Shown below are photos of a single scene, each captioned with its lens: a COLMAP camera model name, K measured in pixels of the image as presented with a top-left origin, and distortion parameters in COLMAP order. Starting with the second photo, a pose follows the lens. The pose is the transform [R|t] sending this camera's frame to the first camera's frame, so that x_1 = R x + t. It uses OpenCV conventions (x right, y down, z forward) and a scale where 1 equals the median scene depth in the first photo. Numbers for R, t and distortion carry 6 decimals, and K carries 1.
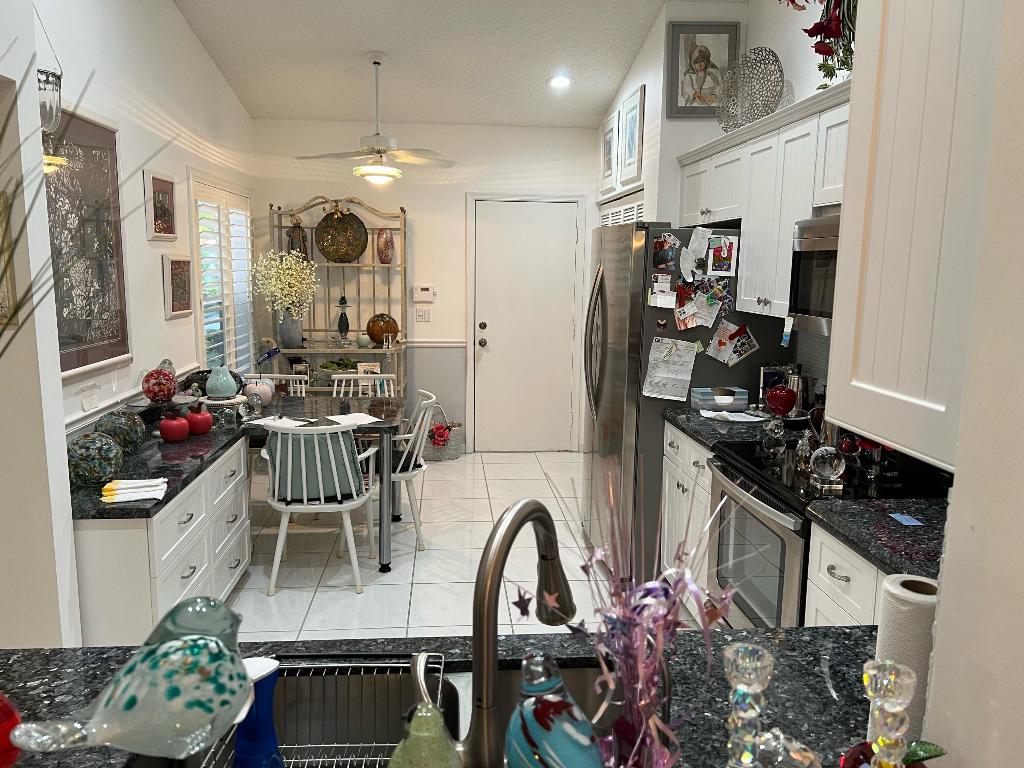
lens RADIAL K [[775.6, 0, 514.6], [0, 775.6, 385.1], [0, 0, 1]] dist [0.070837, -0.081812]
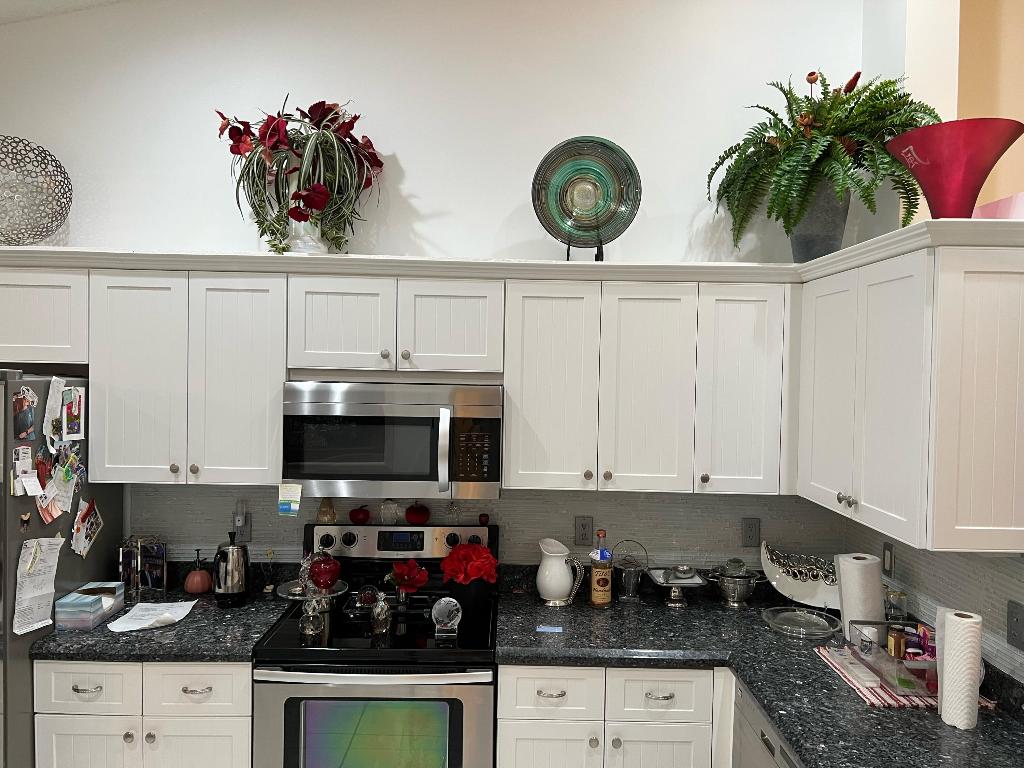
lens RADIAL K [[775.6, 0, 514.6], [0, 775.6, 385.1], [0, 0, 1]] dist [0.070837, -0.081812]
pose [[0.084213, -0.034751, 0.995842, -0.445832], [0.136268, 0.990404, 0.023038, -0.152450], [-0.987086, 0.133762, 0.088140, 0.513906]]
